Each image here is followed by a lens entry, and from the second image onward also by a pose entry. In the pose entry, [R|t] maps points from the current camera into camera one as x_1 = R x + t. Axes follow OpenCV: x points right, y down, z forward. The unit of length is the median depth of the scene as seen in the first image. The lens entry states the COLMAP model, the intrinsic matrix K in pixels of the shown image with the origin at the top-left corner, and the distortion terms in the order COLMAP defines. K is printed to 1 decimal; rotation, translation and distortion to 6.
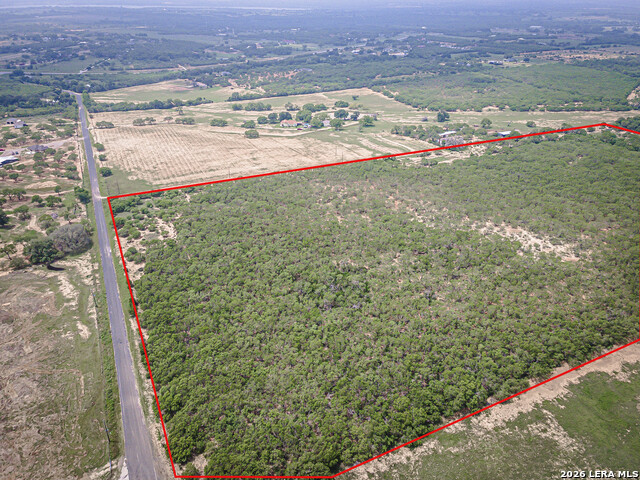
lens RADIAL K [[468.2, 0, 320.4], [0, 468.2, 240.2], [0, 0, 1]] dist [0.025028, 0.032065]
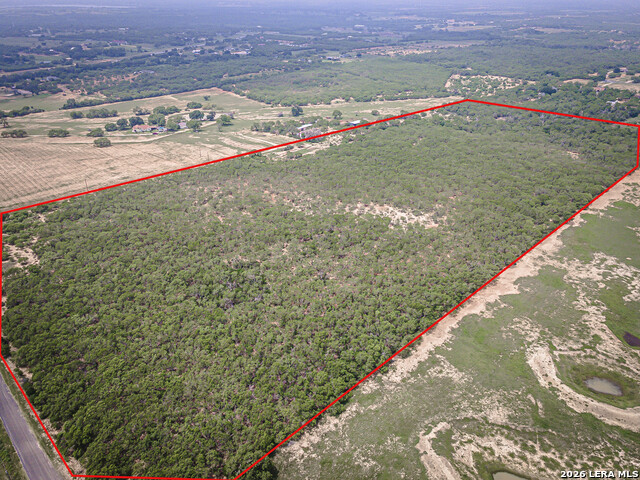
lens RADIAL K [[468.2, 0, 319.4], [0, 468.2, 239.4], [0, 0, 1]] dist [0.025028, 0.032065]
pose [[0.949319, -0.144091, 0.279341, -0.046782], [0.144144, 0.989345, 0.020468, 0.008803], [-0.279313, 0.020834, 0.959974, -0.014002]]
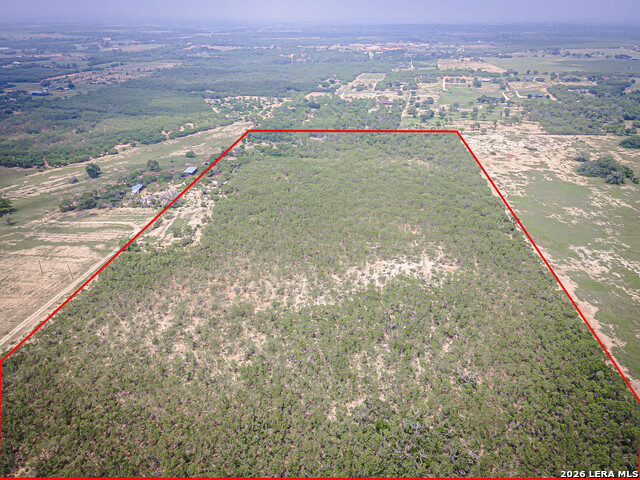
lens RADIAL K [[468.2, 0, 318.5], [0, 468.2, 240.2], [0, 0, 1]] dist [0.025028, 0.032065]
pose [[0.527180, -0.374252, 0.762900, -0.361612], [0.395662, 0.902639, 0.169393, -0.279304], [-0.752019, 0.212550, 0.623931, 0.494470]]
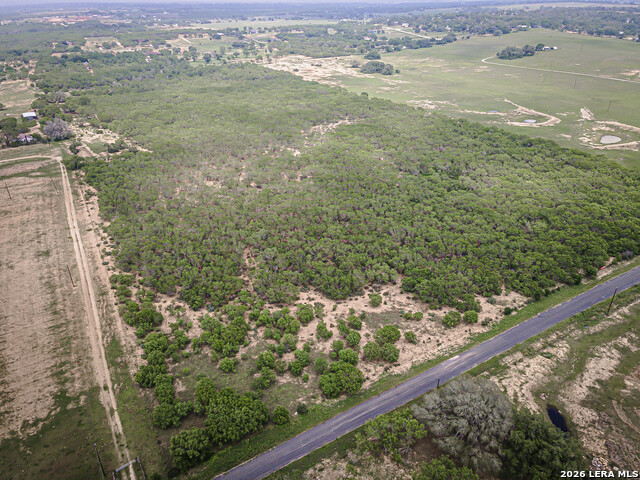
lens RADIAL K [[468.2, 0, 319.0], [0, 468.2, 239.9], [0, 0, 1]] dist [0.025028, 0.032065]
pose [[-0.095850, -0.464210, 0.880524, -0.775098], [0.474273, 0.756432, 0.450417, -0.342209], [-0.875144, 0.460782, 0.147658, 0.959948]]
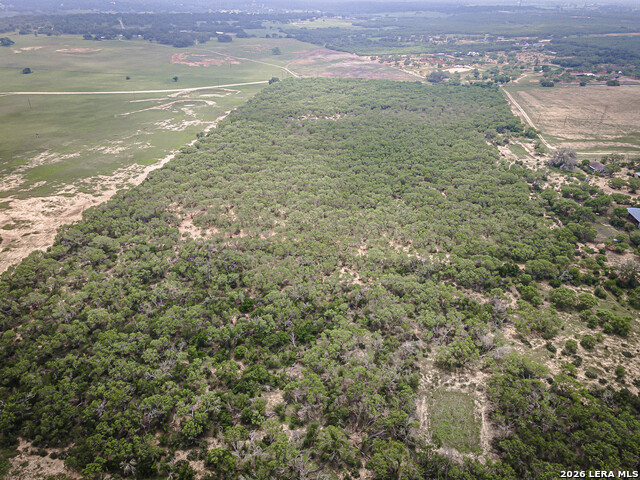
lens RADIAL K [[468.2, 0, 317.9], [0, 468.2, 236.7], [0, 0, 1]] dist [0.025028, 0.032065]
pose [[-0.570927, 0.380792, -0.727351, 1.618130], [-0.380475, 0.662338, 0.645405, -0.689727], [0.727517, 0.645218, -0.233264, 1.533940]]
